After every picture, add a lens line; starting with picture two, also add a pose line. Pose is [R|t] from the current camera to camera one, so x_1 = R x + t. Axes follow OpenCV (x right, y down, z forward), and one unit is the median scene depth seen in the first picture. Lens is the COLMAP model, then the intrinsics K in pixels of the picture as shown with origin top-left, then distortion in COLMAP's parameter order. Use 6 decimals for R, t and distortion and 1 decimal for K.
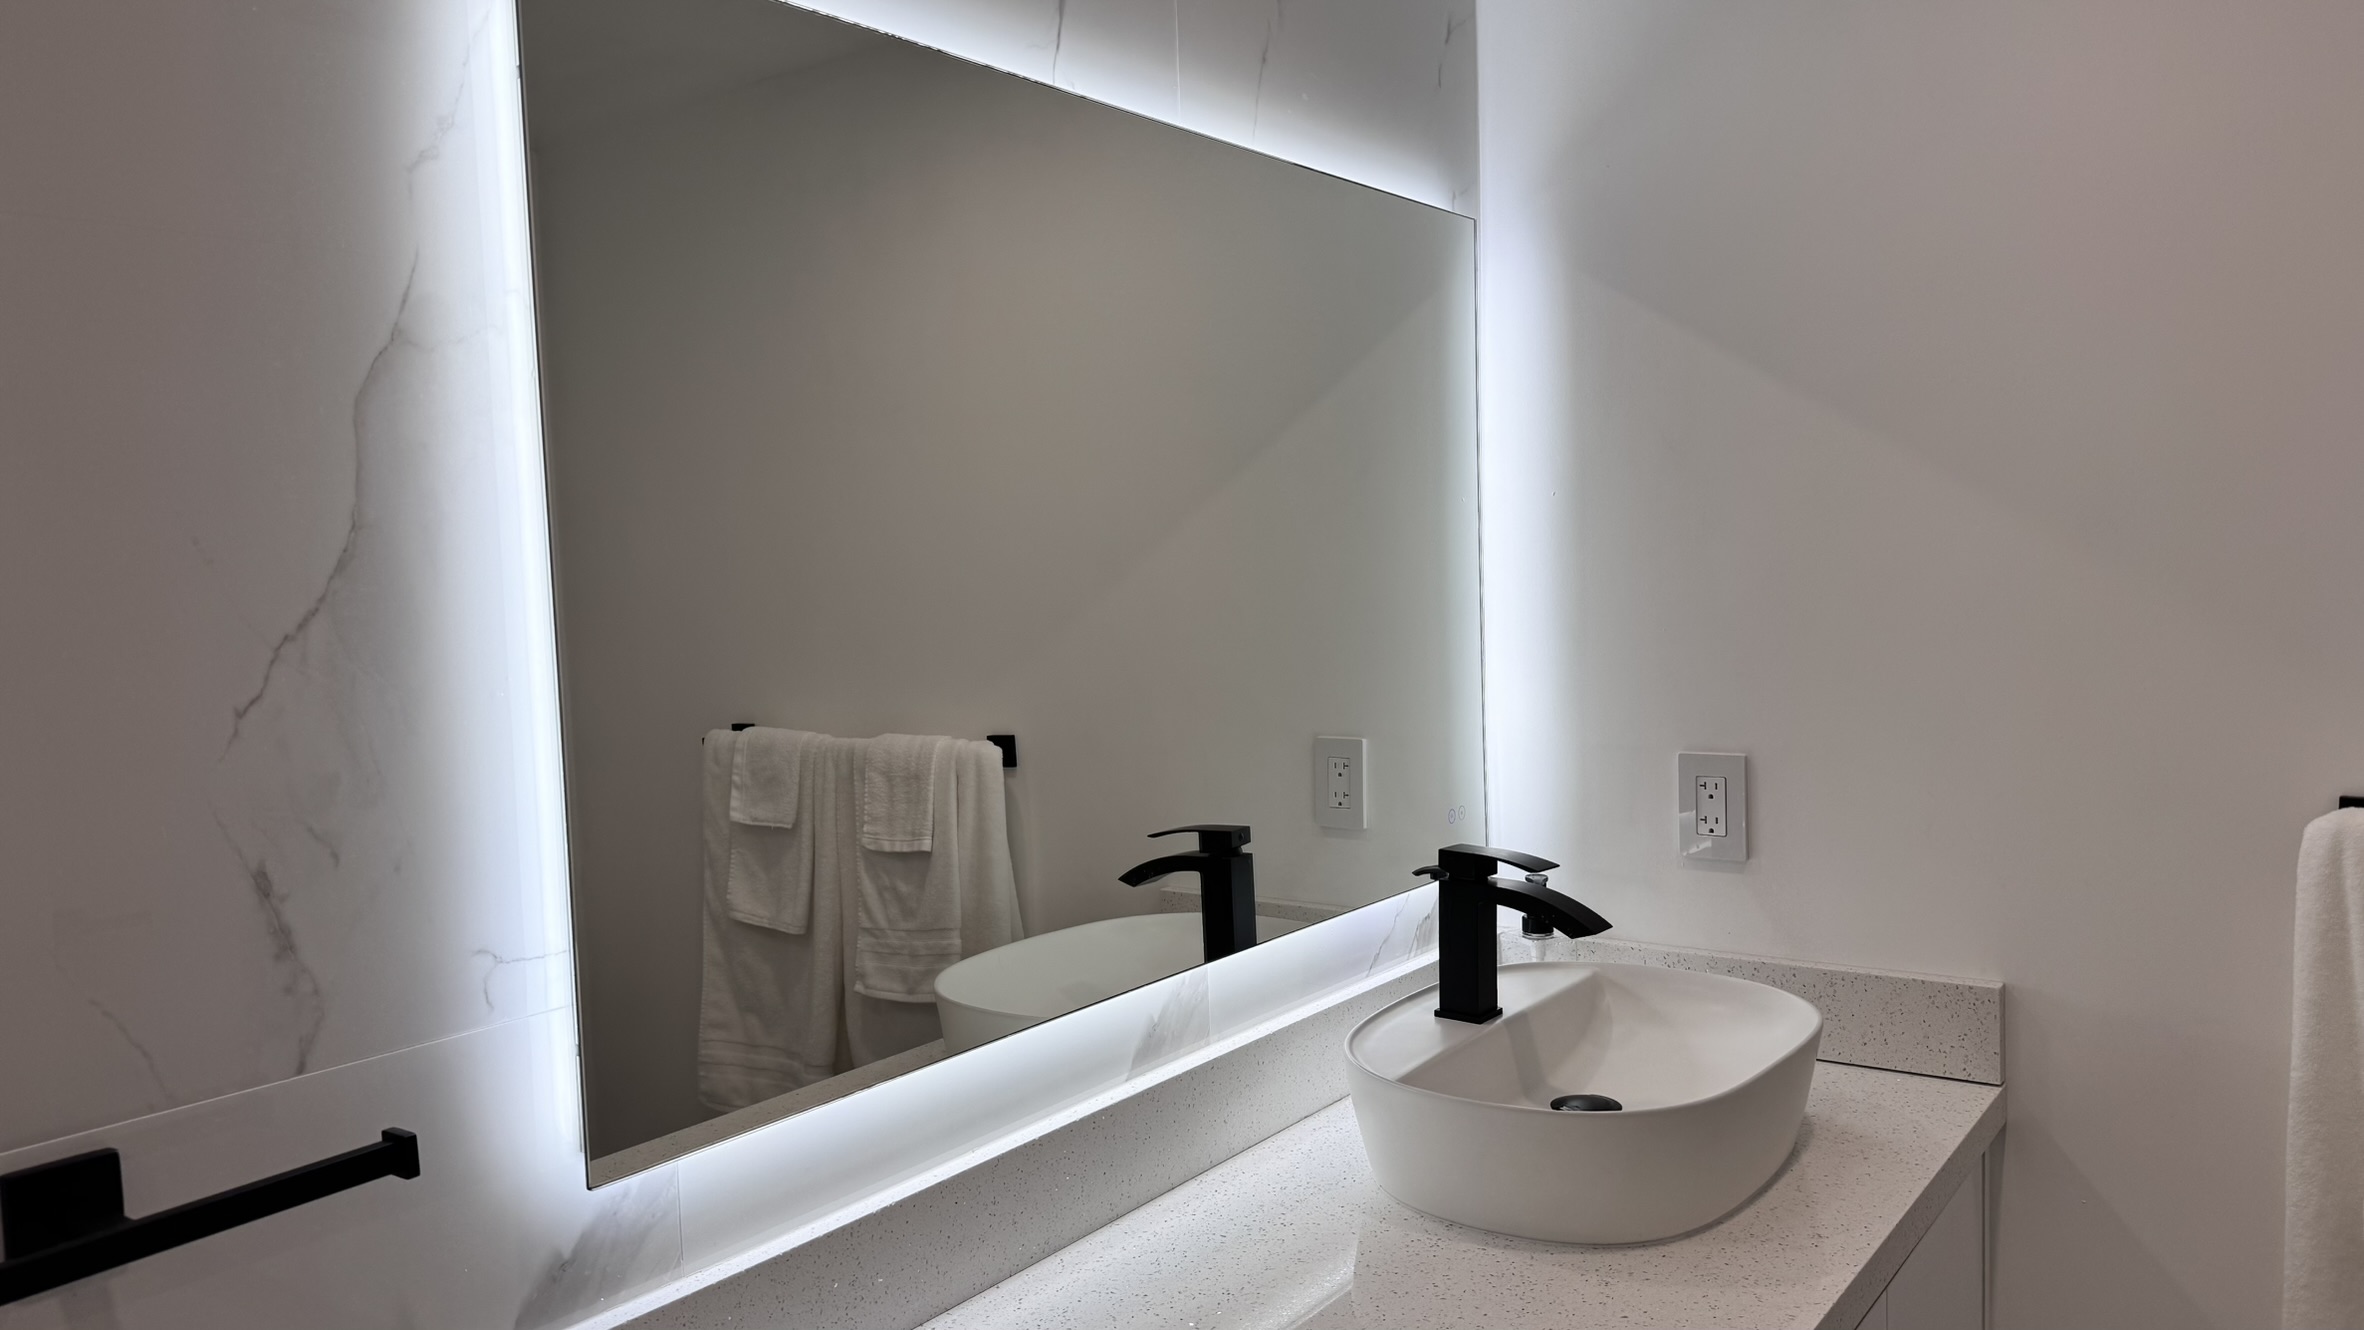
lens RADIAL K [[1649.0, 0, 1168.0], [0, 1649.0, 679.9], [0, 0, 1]] dist [0.092522, -0.131550]
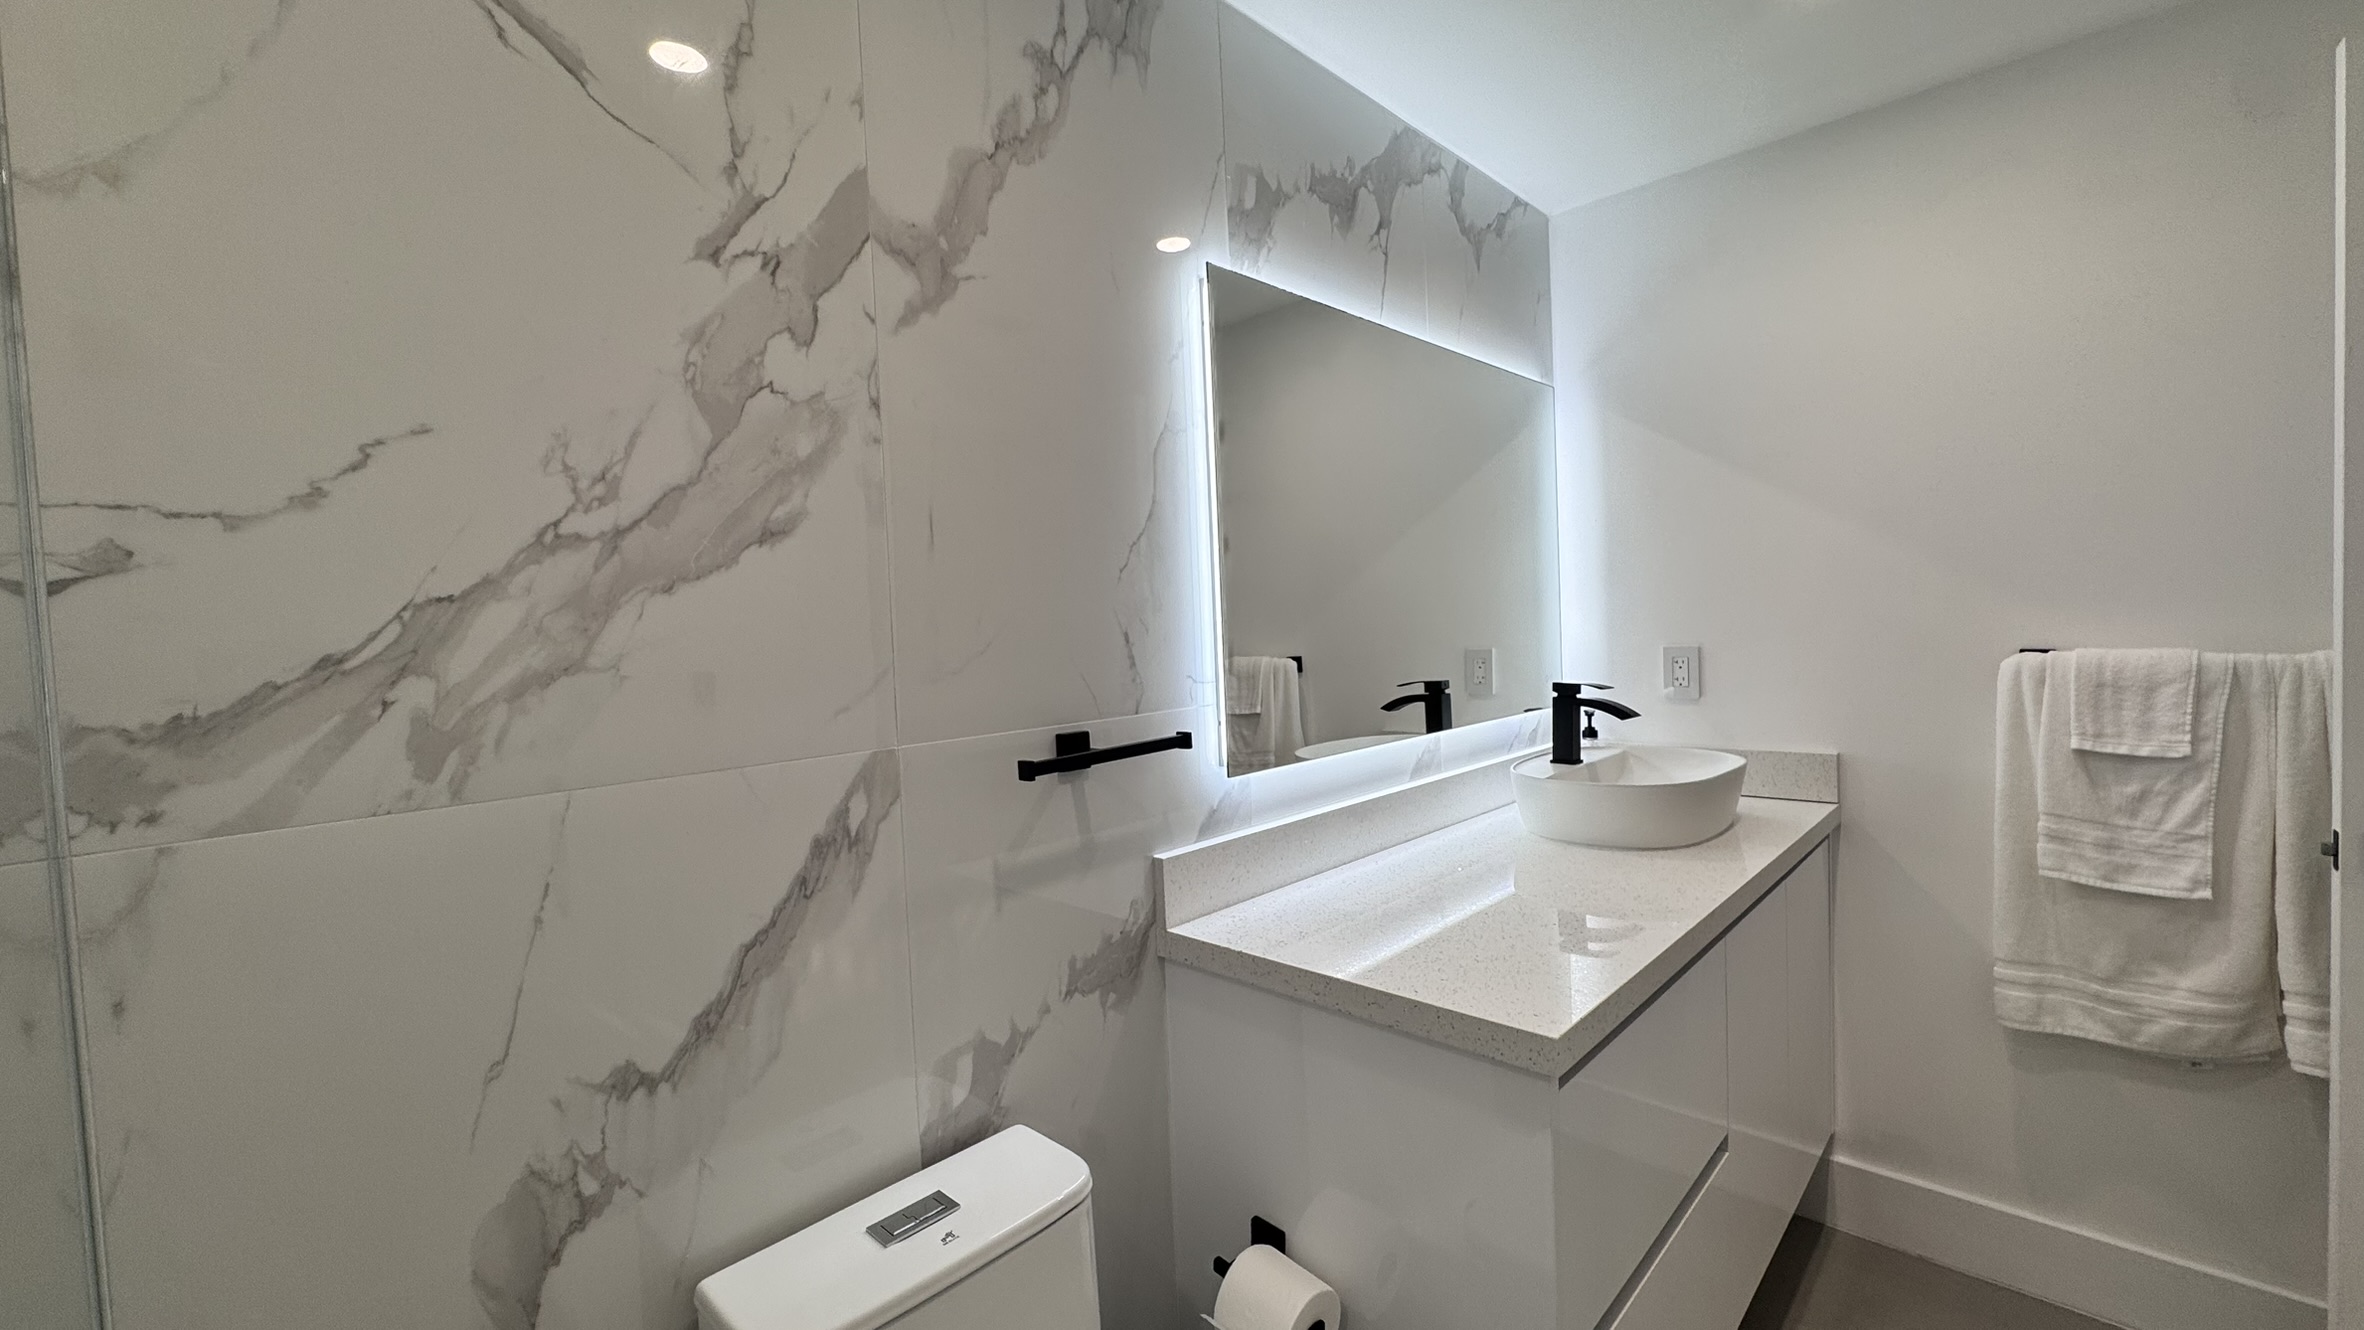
lens RADIAL K [[940.4, 0, 1177.8], [0, 940.4, 661.6], [0, 0, 1]] dist [-0.004348, 0.000160]
pose [[0.992093, -0.002449, -0.125484, -0.153071], [-0.000654, 0.999695, -0.024687, 0.105853], [0.125506, 0.024574, 0.991788, -0.231624]]
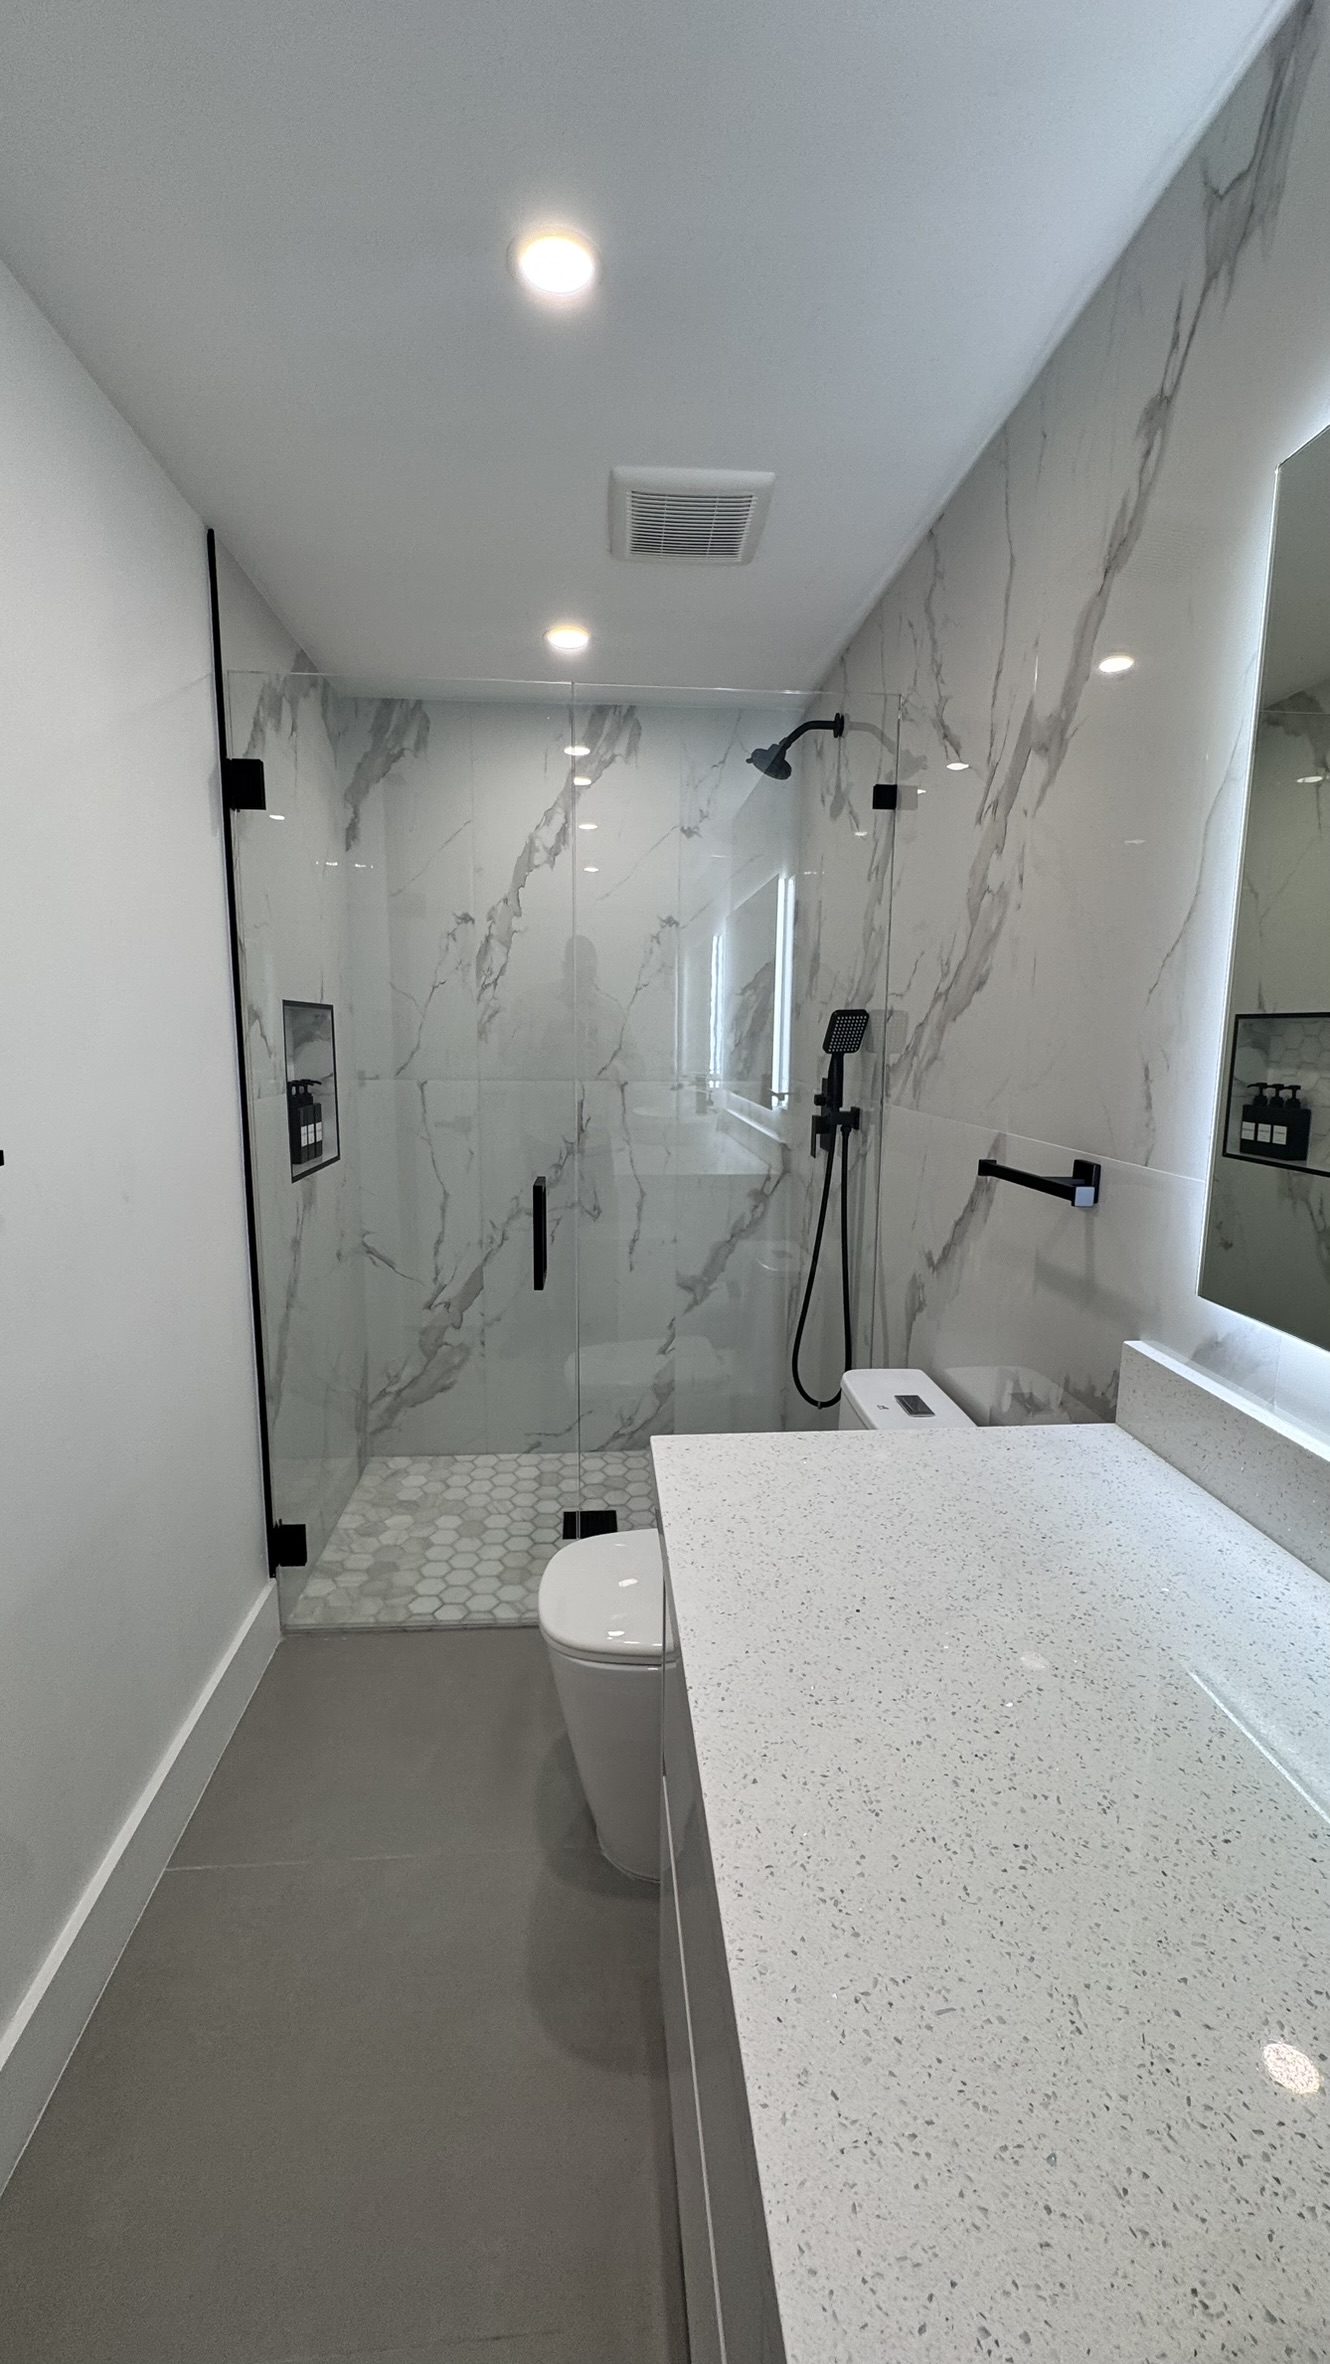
lens RADIAL K [[940.4, 0, 668.7], [0, 940.4, 1180.0], [0, 0, 1]] dist [-0.004348, 0.000160]
pose [[-0.742963, 0.131203, -0.656348, 0.396343], [-0.029396, 0.973258, 0.227828, -0.000352], [0.668687, 0.188561, -0.719237, 0.808111]]
